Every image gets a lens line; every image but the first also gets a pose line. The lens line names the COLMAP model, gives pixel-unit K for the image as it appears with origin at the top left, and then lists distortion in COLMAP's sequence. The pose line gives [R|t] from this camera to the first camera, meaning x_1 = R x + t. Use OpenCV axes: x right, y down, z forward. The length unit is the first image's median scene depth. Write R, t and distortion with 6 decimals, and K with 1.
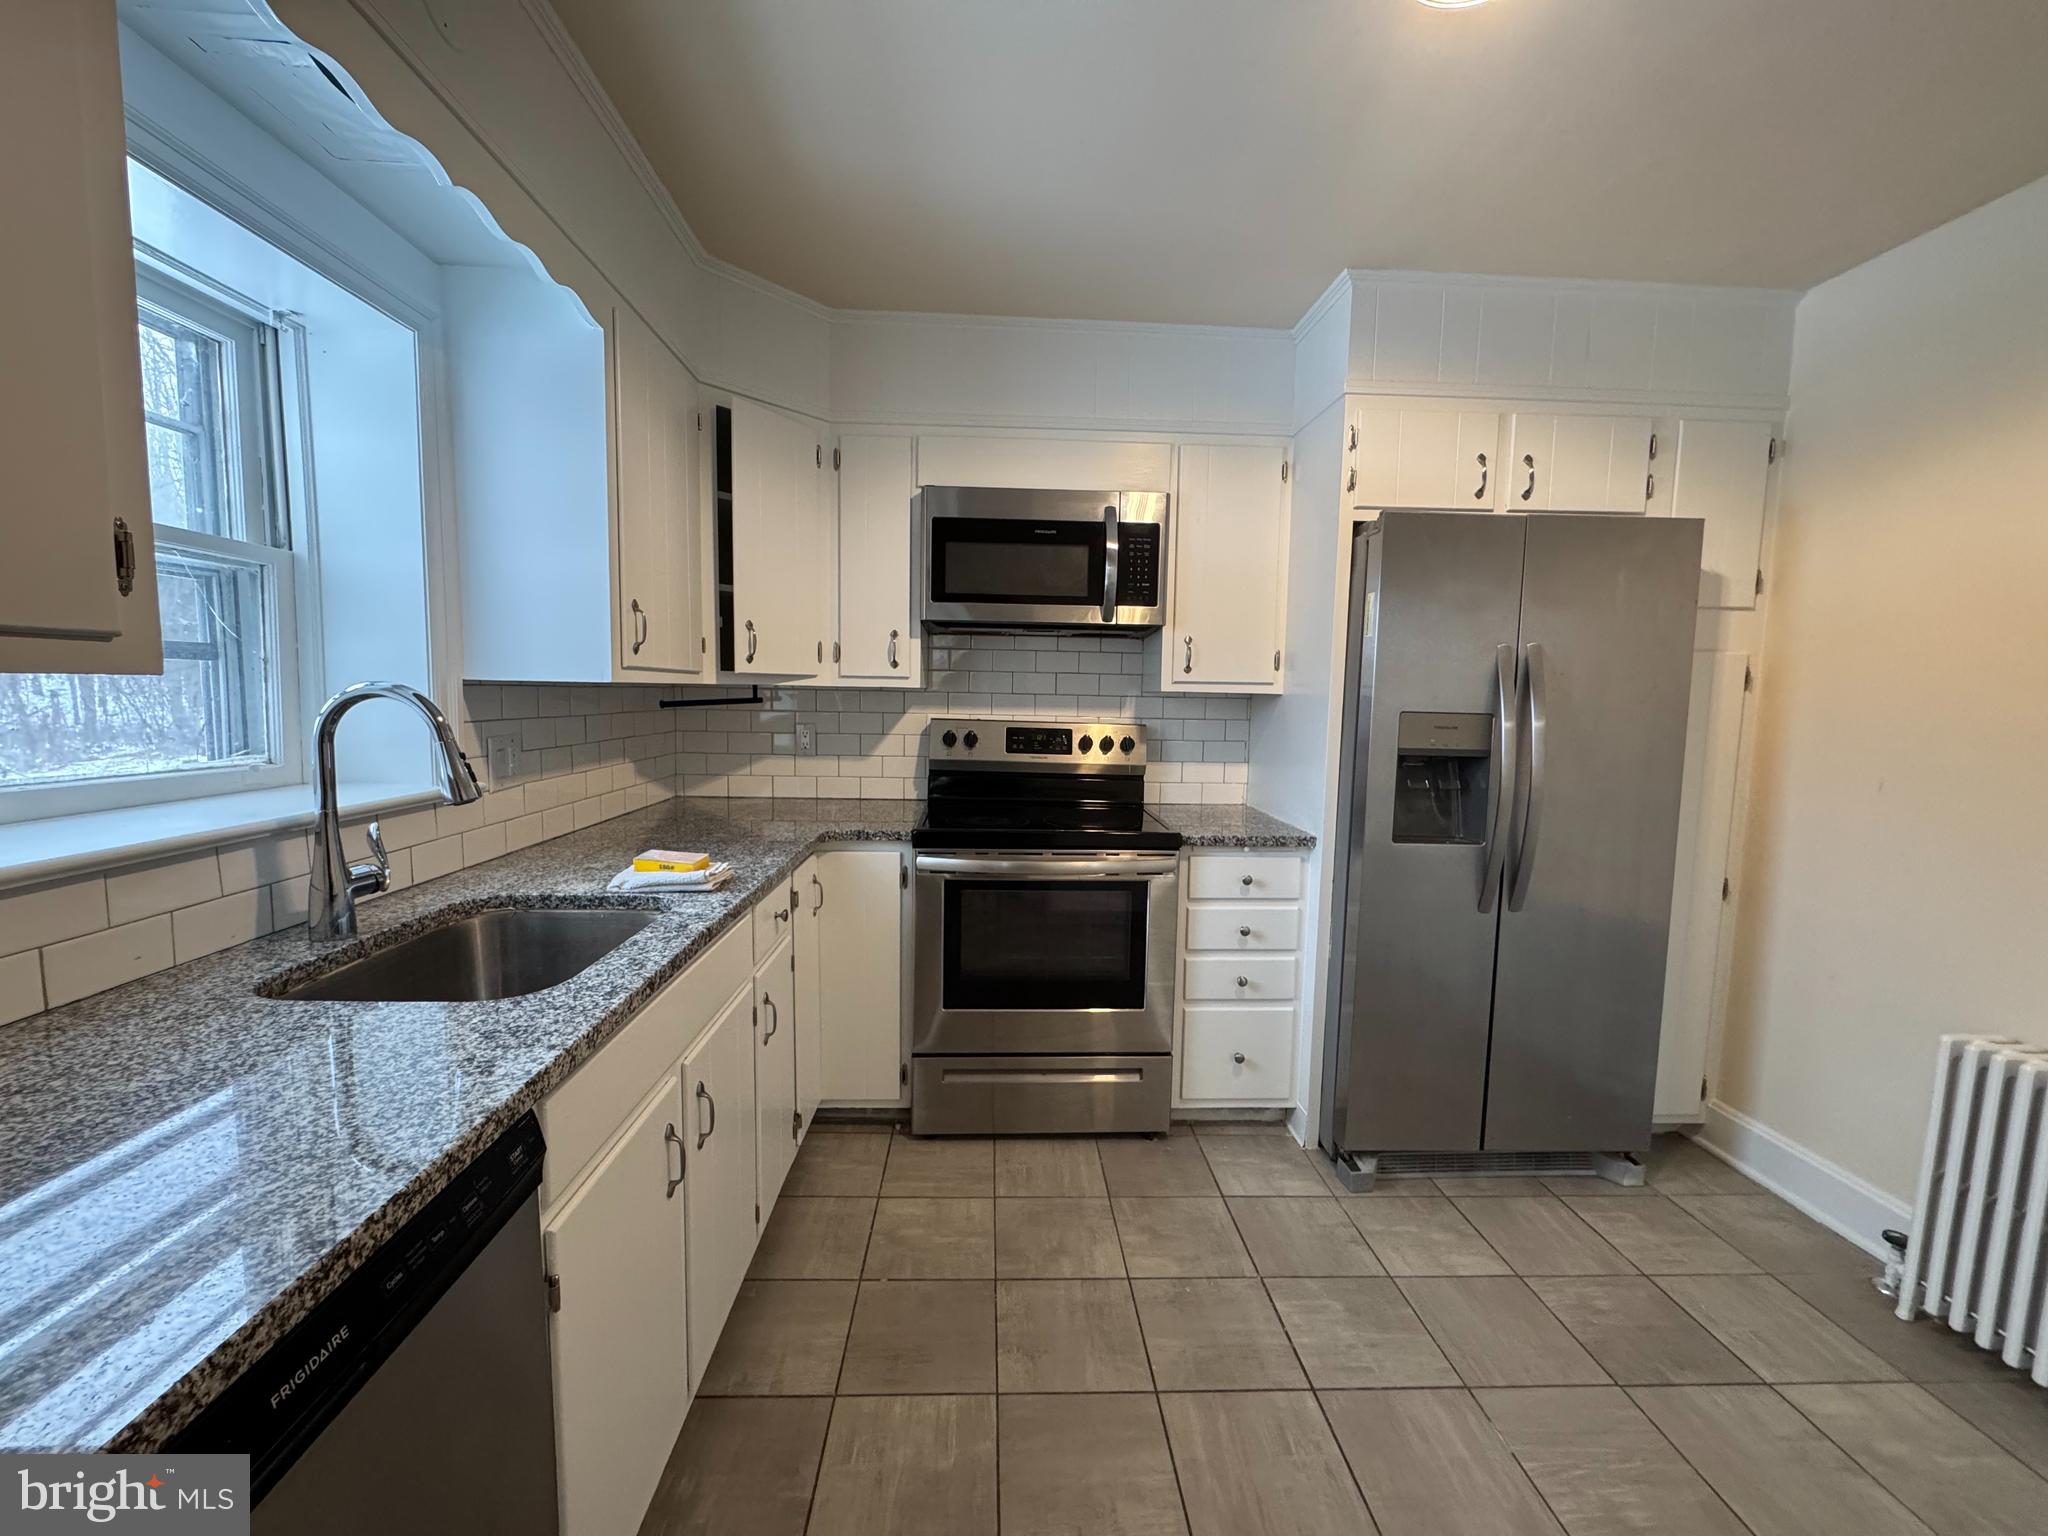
lens RADIAL K [[814.6, 0, 1030.9], [0, 814.6, 768.2], [0, 0, 1]] dist [0.005771, -0.000791]
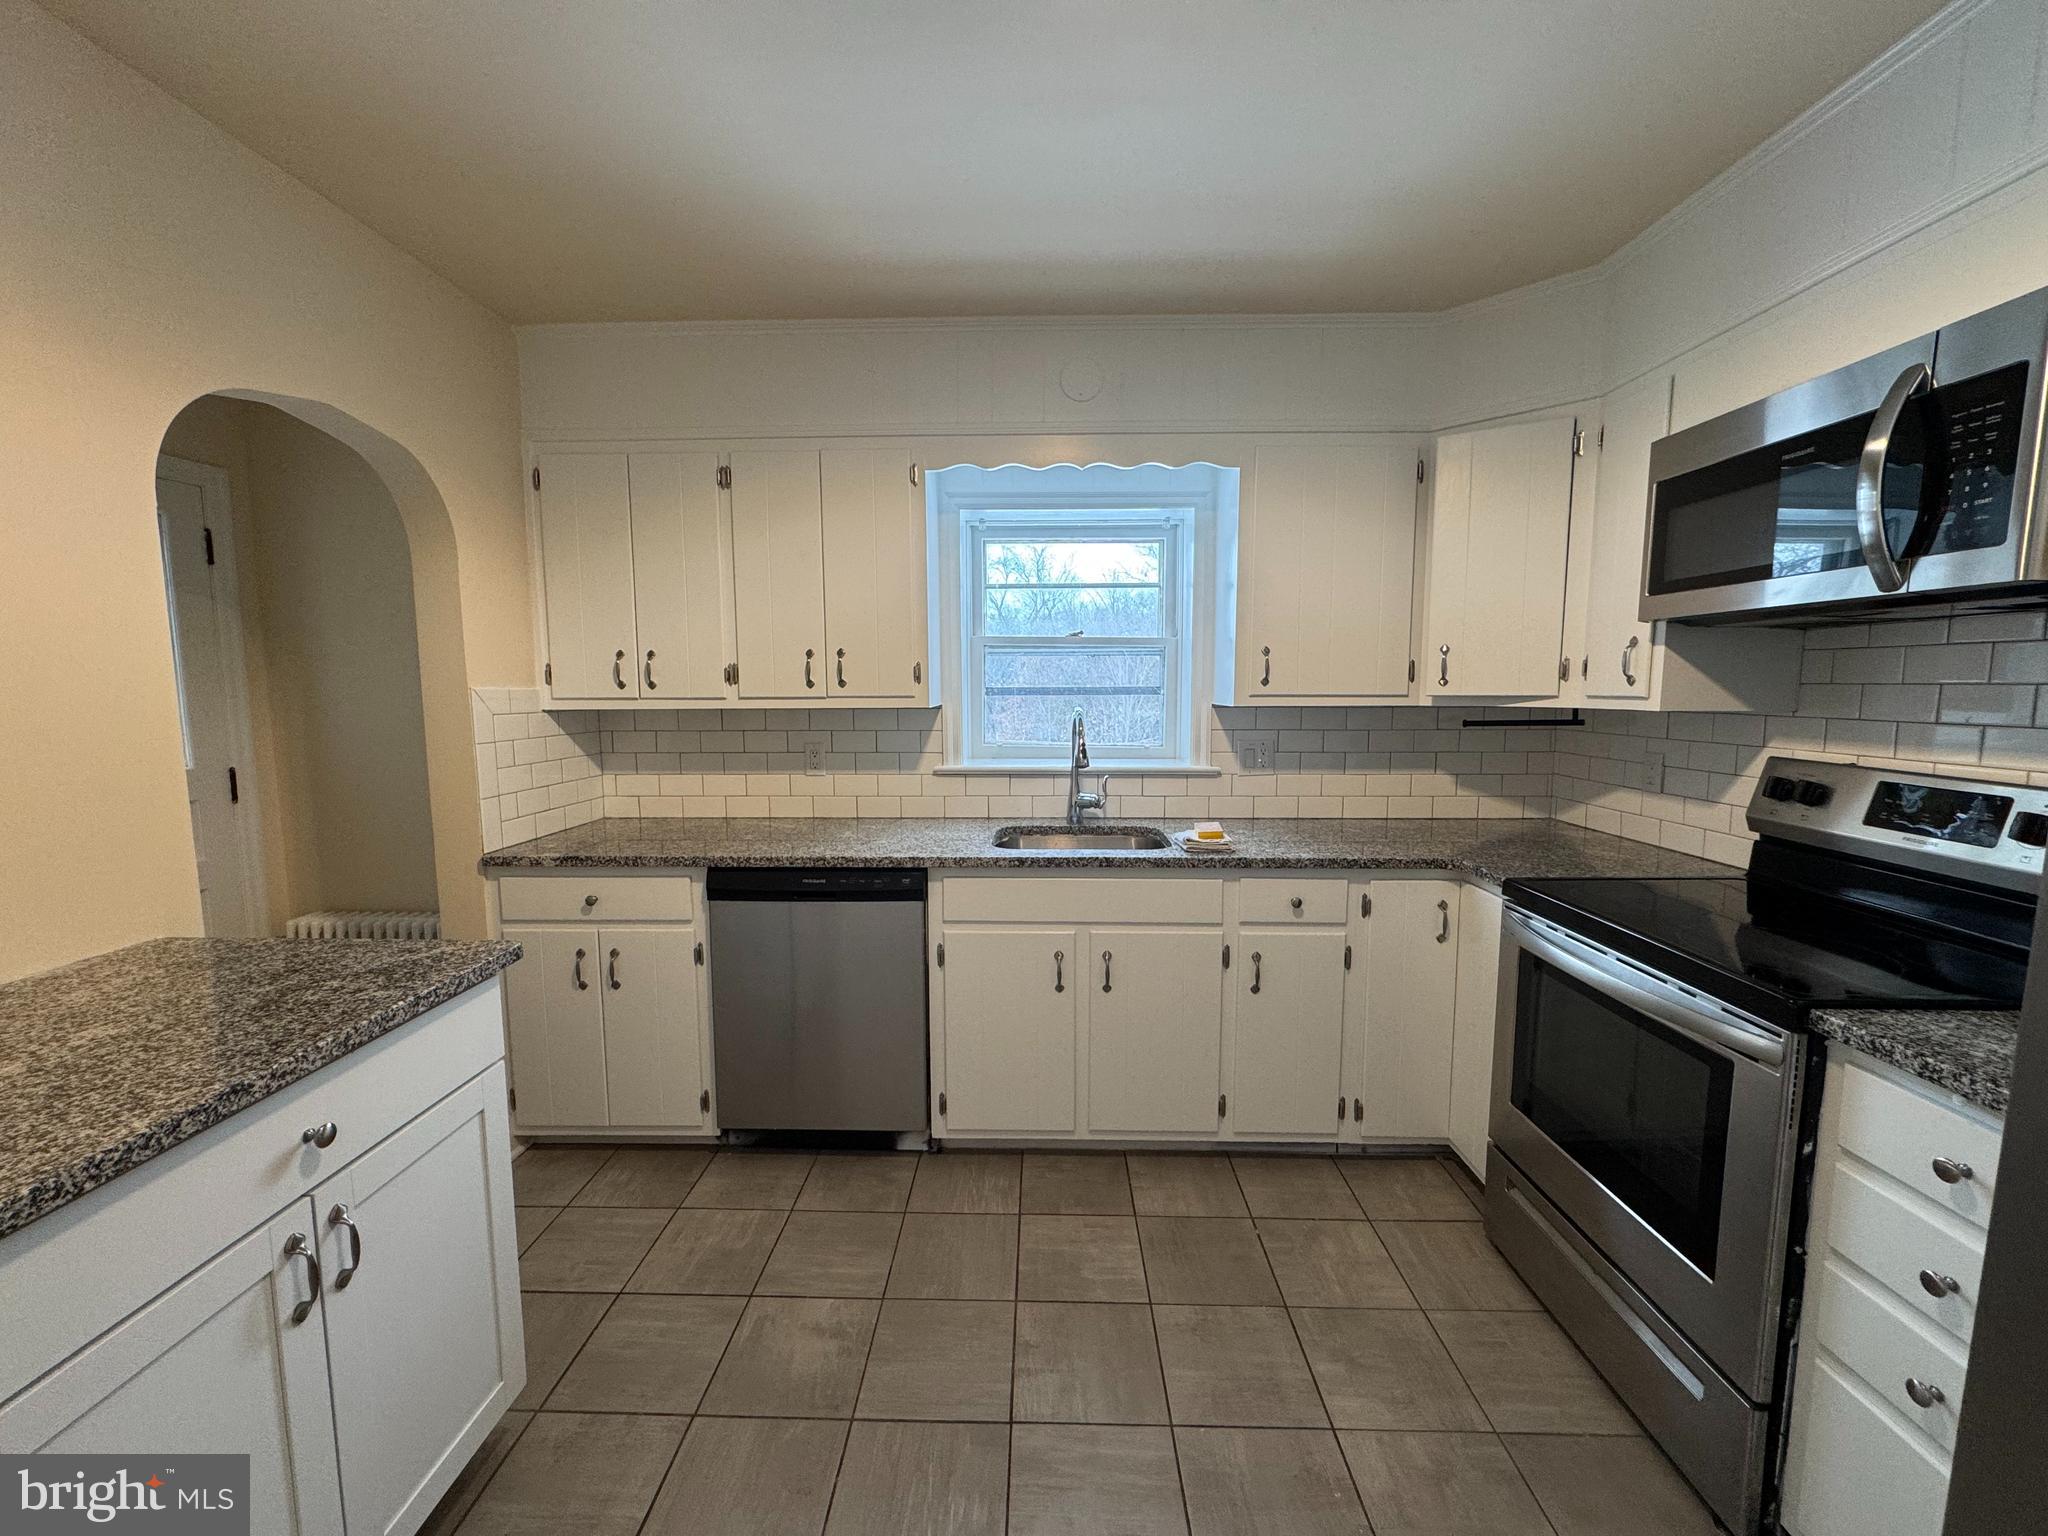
lens RADIAL K [[814.6, 0, 1033.9], [0, 814.6, 770.3], [0, 0, 1]] dist [0.005771, -0.000791]
pose [[-0.050483, 0.085301, -0.995075, 0.655539], [-0.093834, 0.991534, 0.089758, -0.060634], [0.994307, 0.097903, -0.042052, 0.484151]]
